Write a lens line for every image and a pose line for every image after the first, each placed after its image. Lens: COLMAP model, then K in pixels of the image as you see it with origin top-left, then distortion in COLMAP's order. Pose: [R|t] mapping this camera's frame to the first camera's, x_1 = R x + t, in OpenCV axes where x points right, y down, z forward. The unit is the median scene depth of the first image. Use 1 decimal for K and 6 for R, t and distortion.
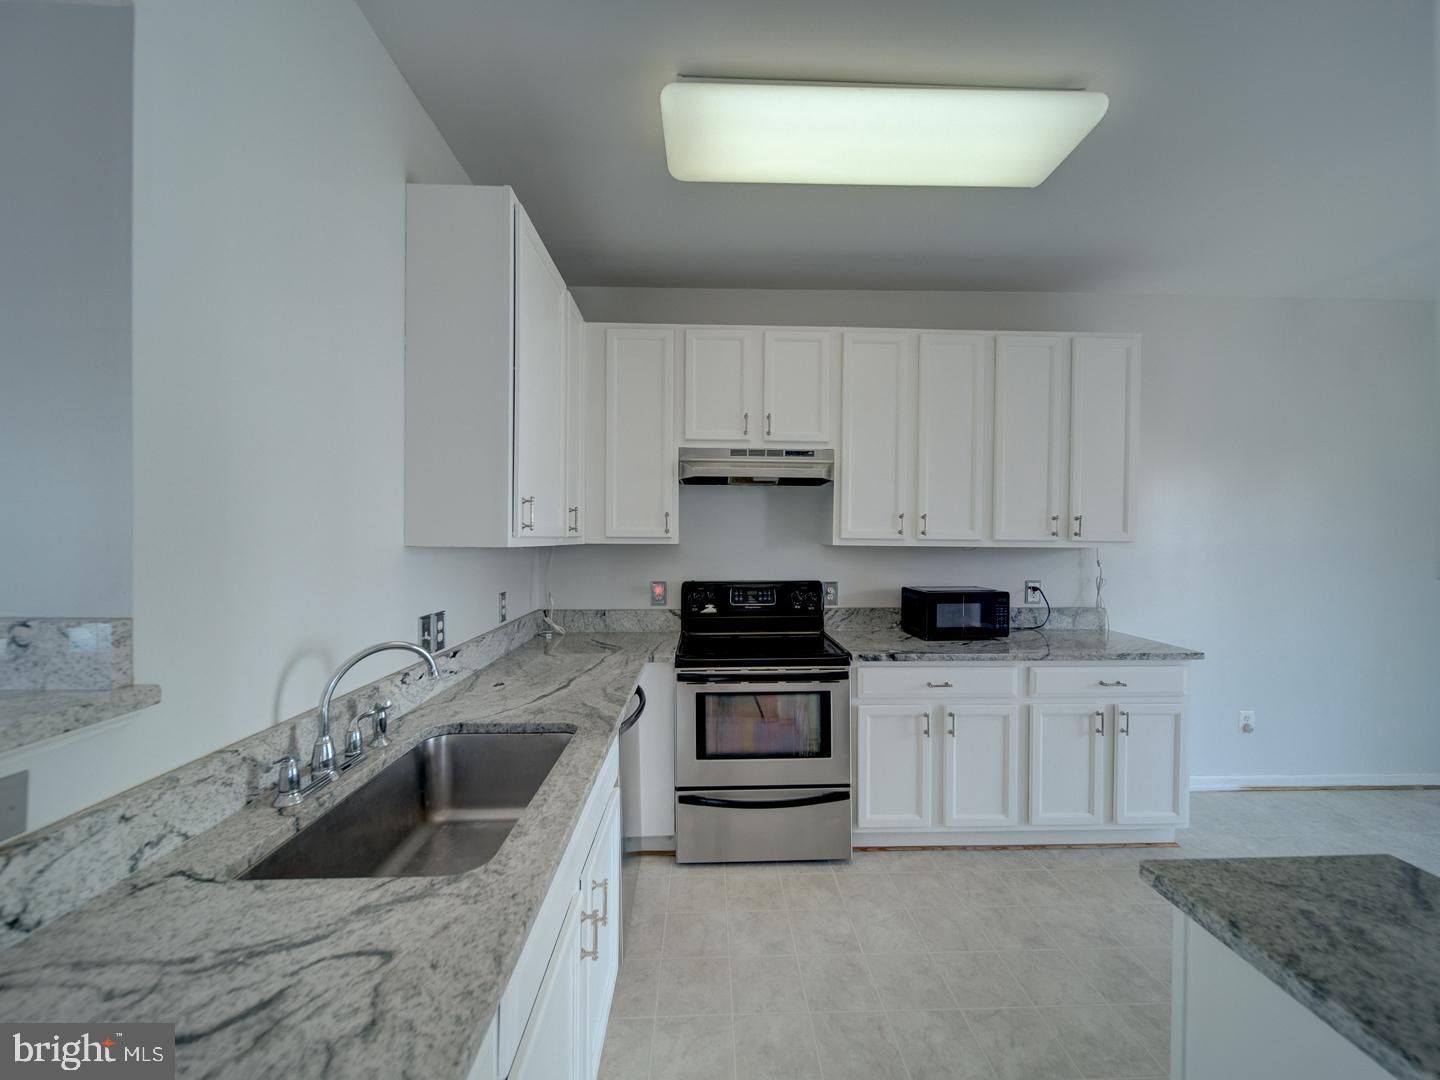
lens RADIAL K [[567.9, 0, 728.7], [0, 567.9, 541.7], [0, 0, 1]] dist [0.001292, -0.001644]
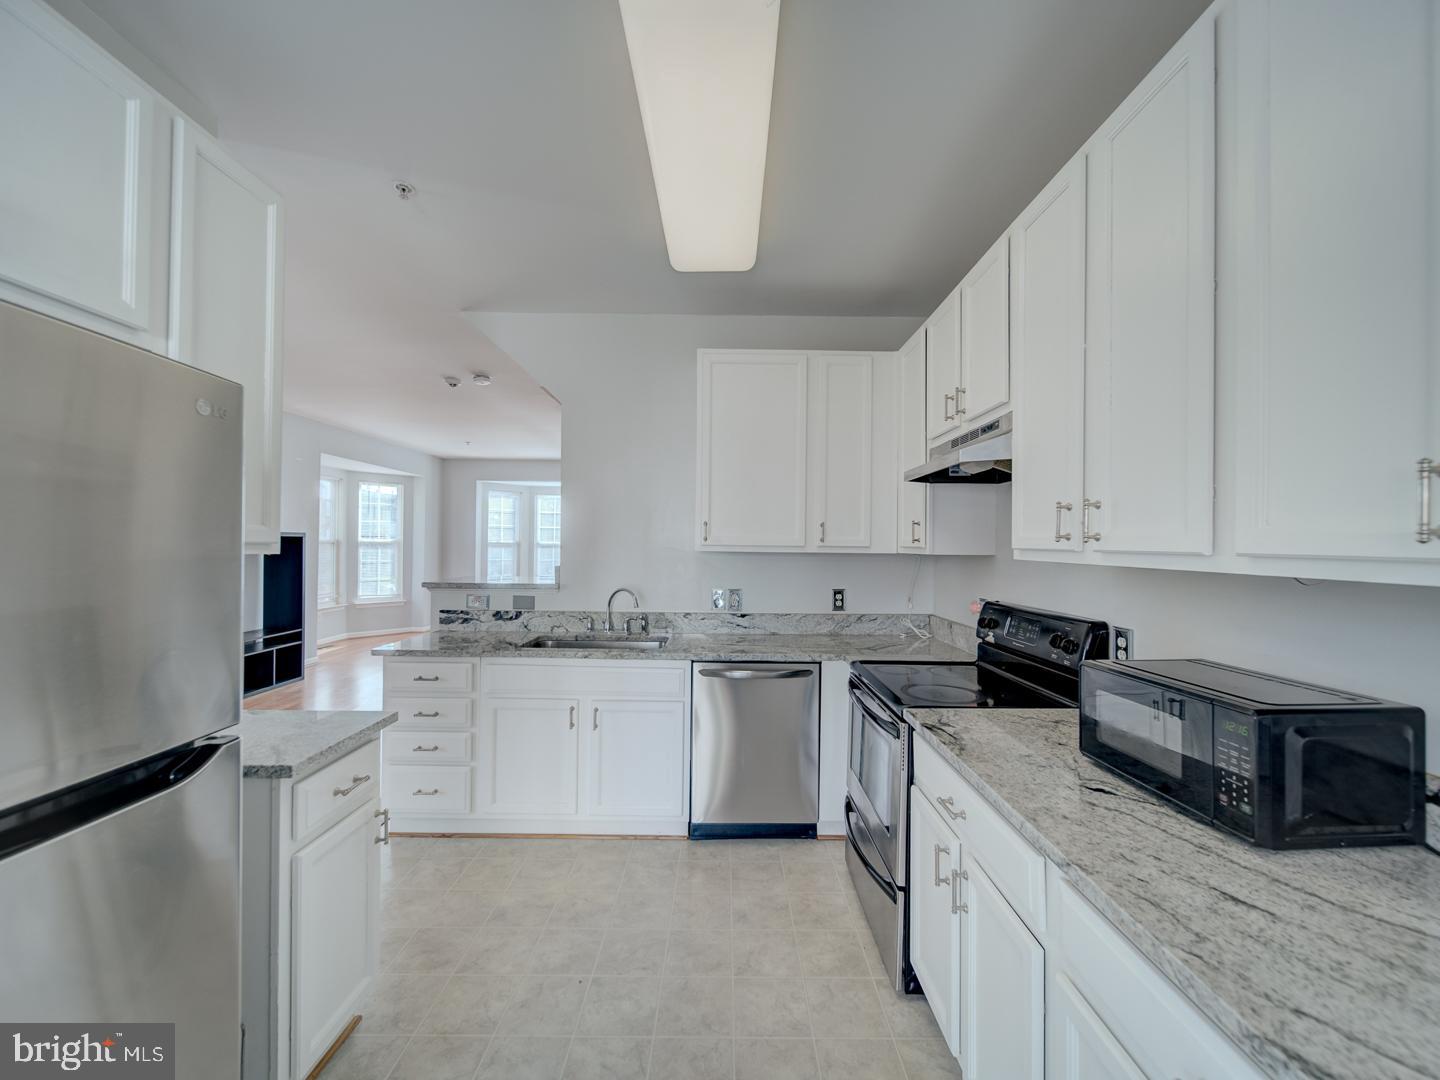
lens RADIAL K [[567.9, 0, 724.7], [0, 567.9, 542.3], [0, 0, 1]] dist [0.001292, -0.001644]
pose [[-0.045267, -0.009974, -0.998925, 0.837011], [-0.014816, 0.999847, -0.009311, -0.002524], [0.998865, 0.014378, -0.045408, 0.704544]]
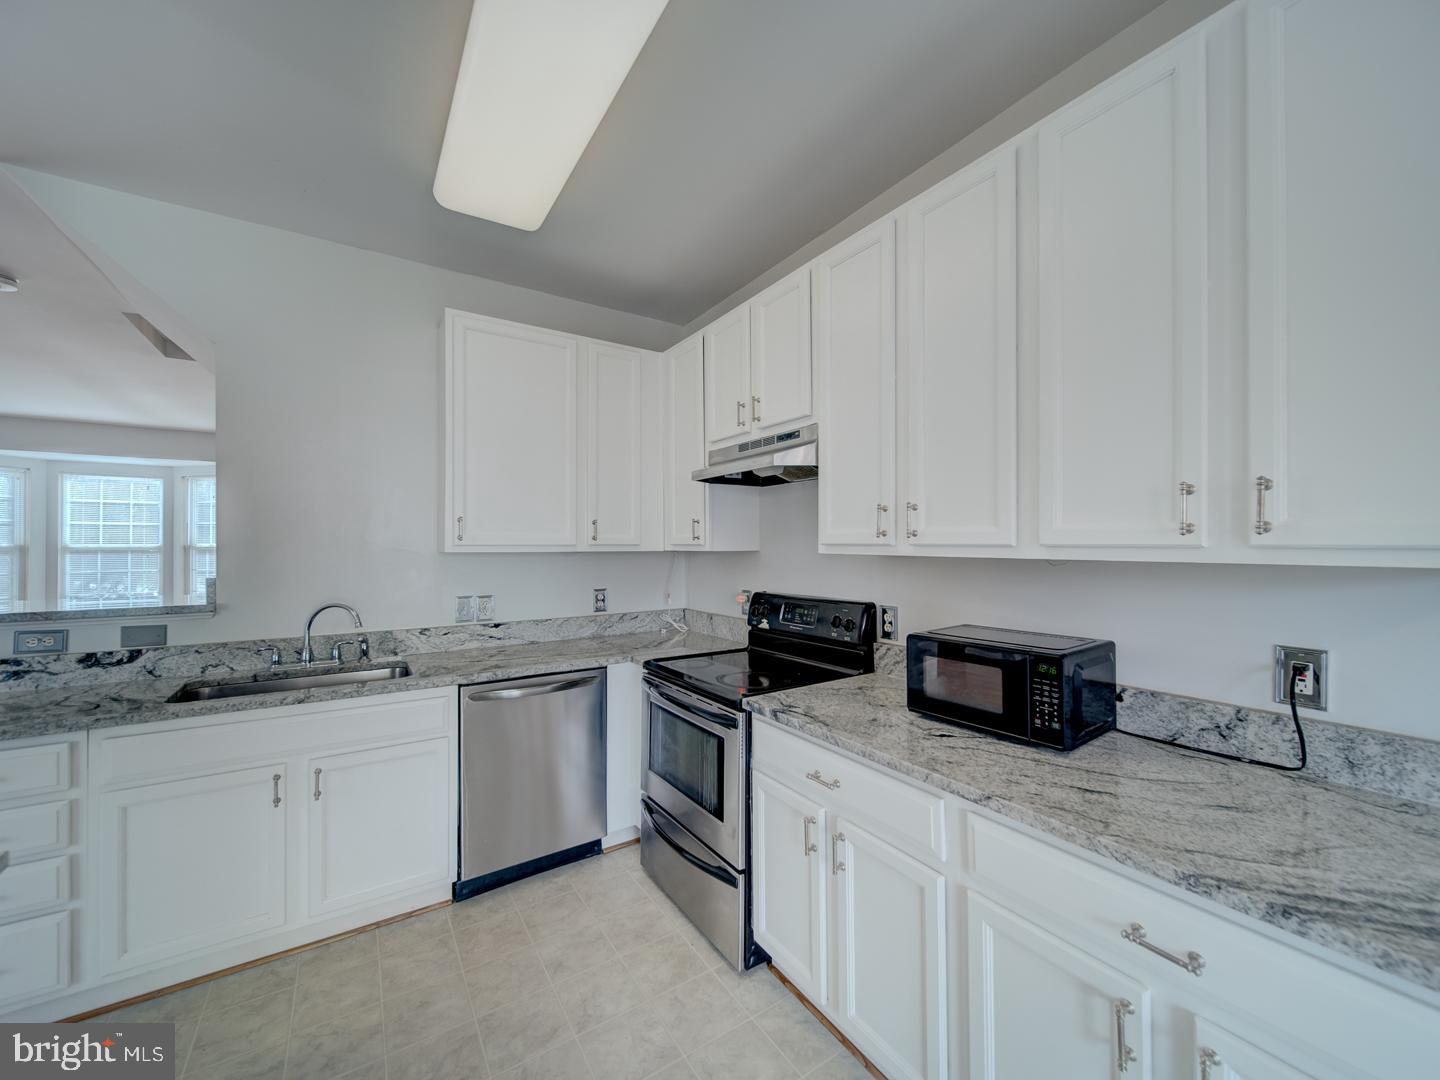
lens RADIAL K [[567.9, 0, 721.1], [0, 567.9, 542.0], [0, 0, 1]] dist [0.001292, -0.001644]
pose [[0.511579, -0.011217, -0.859163, 0.748736], [0.002133, 0.999928, -0.011784, -0.000098], [0.859233, 0.004196, 0.511567, 0.516306]]
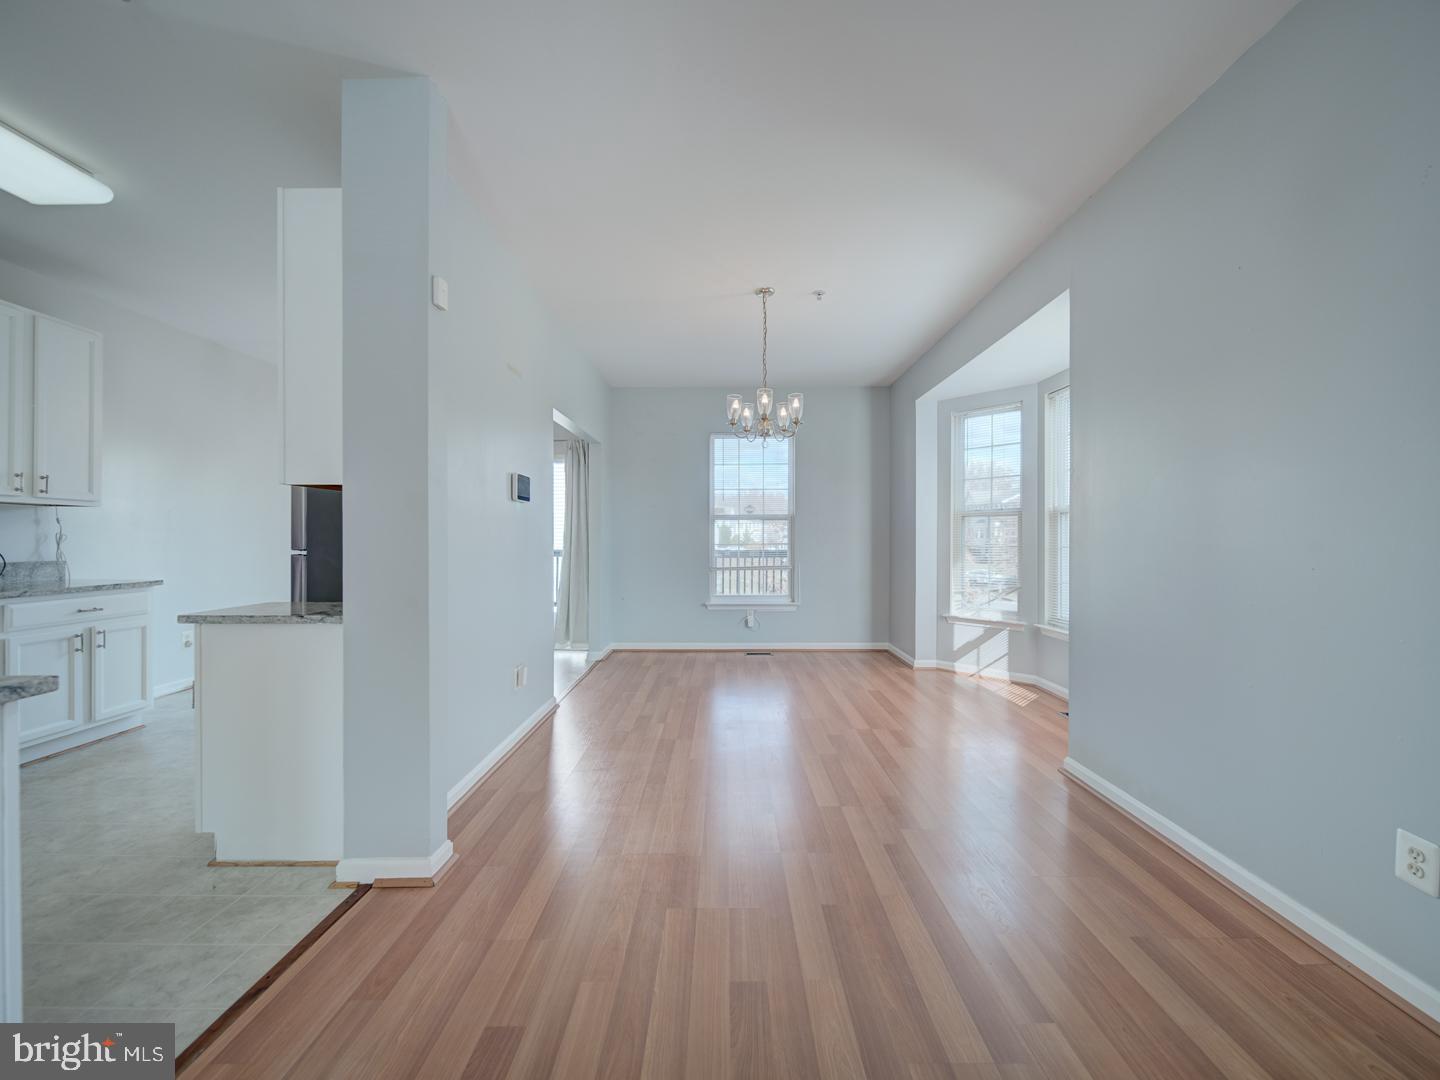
lens RADIAL K [[567.9, 0, 718.5], [0, 567.9, 536.3], [0, 0, 1]] dist [0.001292, -0.001644]
pose [[0.043626, -0.003268, 0.999043, -0.469084], [0.011845, 0.999926, 0.002754, 0.091352], [-0.998978, 0.011713, 0.043662, -0.403552]]
